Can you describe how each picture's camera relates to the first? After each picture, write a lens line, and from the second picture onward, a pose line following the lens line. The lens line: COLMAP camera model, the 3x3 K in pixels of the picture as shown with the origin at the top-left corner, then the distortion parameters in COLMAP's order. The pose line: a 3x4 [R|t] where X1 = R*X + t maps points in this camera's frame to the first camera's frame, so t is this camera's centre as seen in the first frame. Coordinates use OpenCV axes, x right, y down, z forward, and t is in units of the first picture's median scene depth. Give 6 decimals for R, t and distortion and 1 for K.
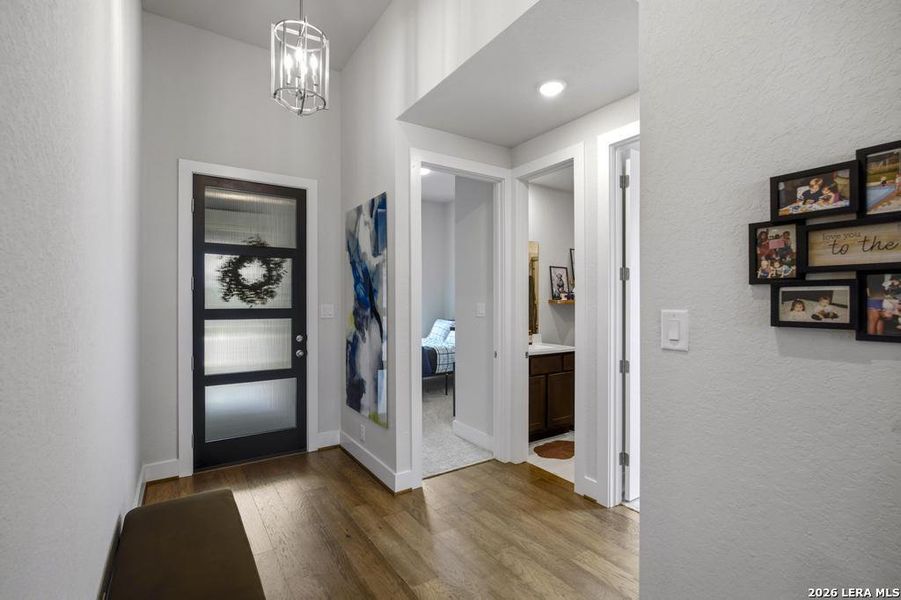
lens RADIAL K [[410.0, 0, 450.7], [0, 410.0, 300.2], [0, 0, 1]] dist [-0.018157, -0.000204]
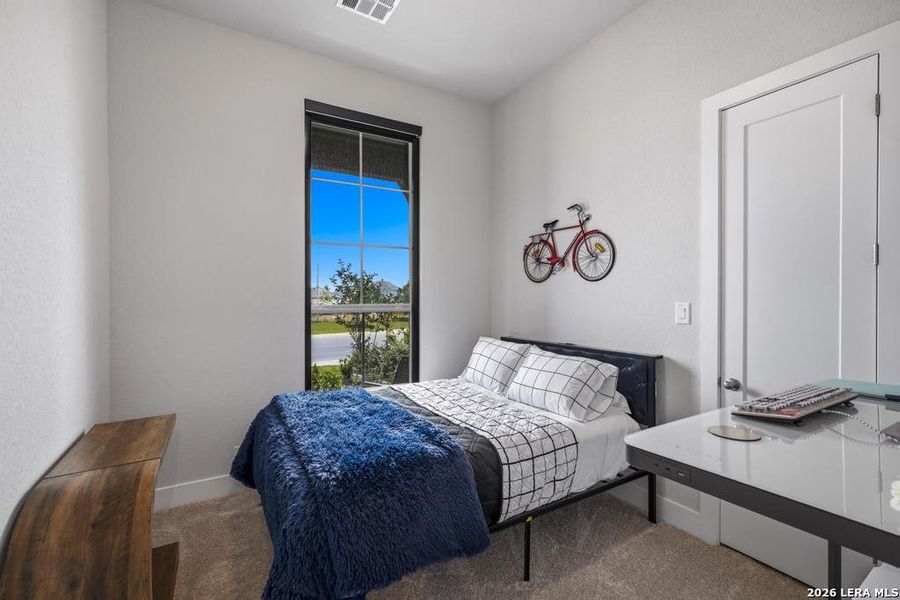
lens RADIAL K [[409.6, 0, 450.3], [0, 409.6, 300.3], [0, 0, 1]] dist [-0.018157, -0.000204]
pose [[0.998964, 0.000180, -0.045514, -0.058530], [0.000044, 0.999988, 0.004910, 0.002837], [0.045514, -0.004907, 0.998952, 0.674335]]
